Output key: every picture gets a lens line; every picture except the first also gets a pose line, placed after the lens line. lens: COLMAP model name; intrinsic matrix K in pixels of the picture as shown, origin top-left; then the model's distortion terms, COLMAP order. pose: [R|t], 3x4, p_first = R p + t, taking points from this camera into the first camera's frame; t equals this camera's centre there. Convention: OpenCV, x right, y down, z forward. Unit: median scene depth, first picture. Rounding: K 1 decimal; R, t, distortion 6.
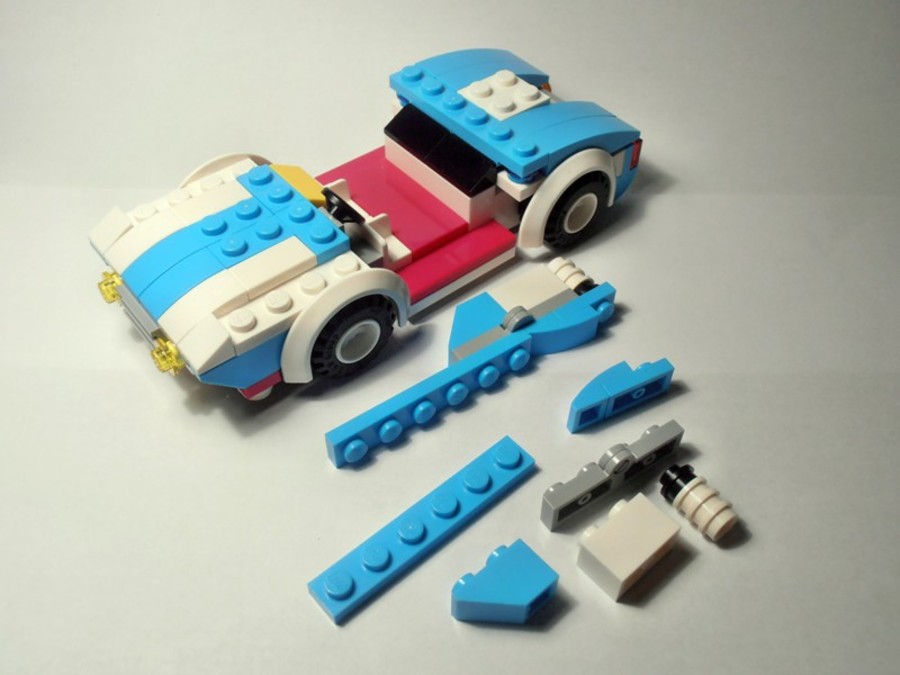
lens RADIAL K [[894.9, 0, 451.2], [0, 894.9, 333.4], [0, 0, 1]] dist [-0.043142, 0.000000]
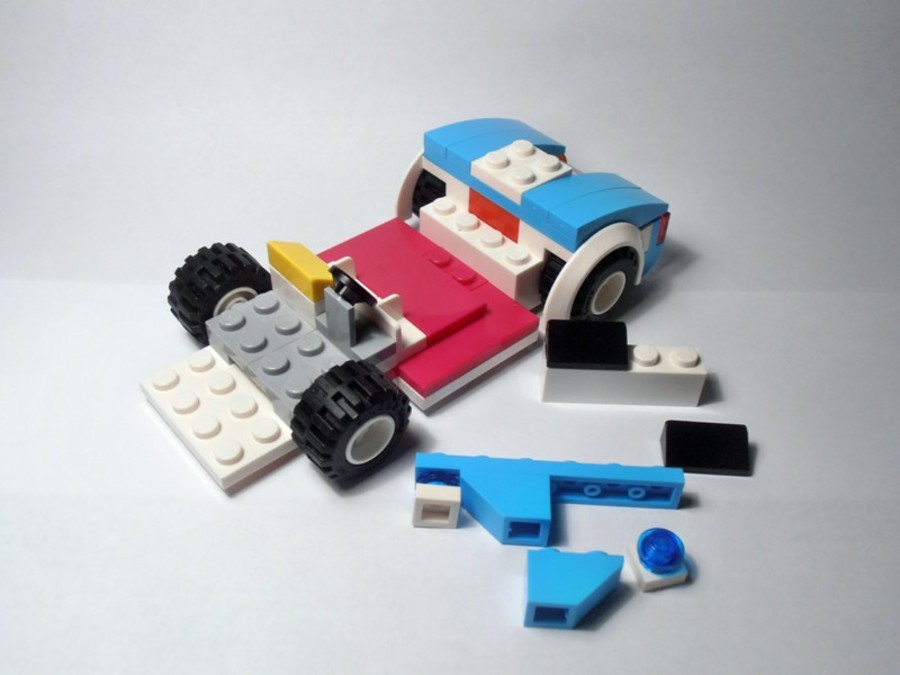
lens RADIAL K [[894.9, 0, 446.9], [0, 894.9, 332.2], [0, 0, 1]] dist [-0.043142, 0.000000]
pose [[0.999699, -0.006735, 0.023600, -0.043353], [0.008793, 0.996062, -0.088222, -0.015036], [-0.022913, 0.088403, 0.995821, 0.098369]]
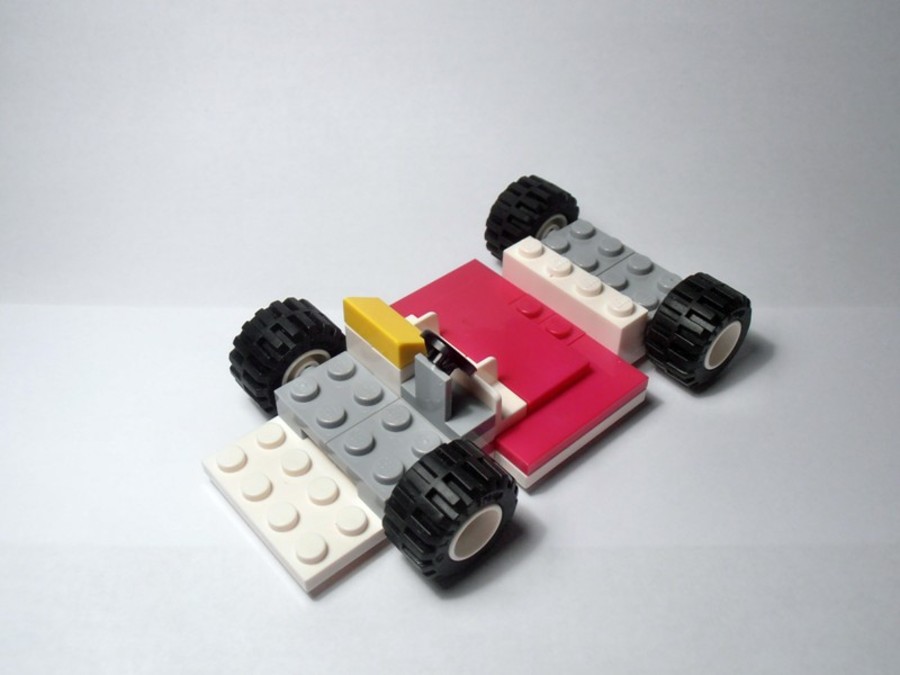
lens RADIAL K [[894.9, 0, 443.8], [0, 894.9, 336.1], [0, 0, 1]] dist [-0.043142, 0.000000]
pose [[0.999620, -0.025152, 0.011290, -0.120844], [0.026014, 0.996109, -0.084200, -0.083337], [-0.009129, 0.084462, 0.996385, 0.200688]]
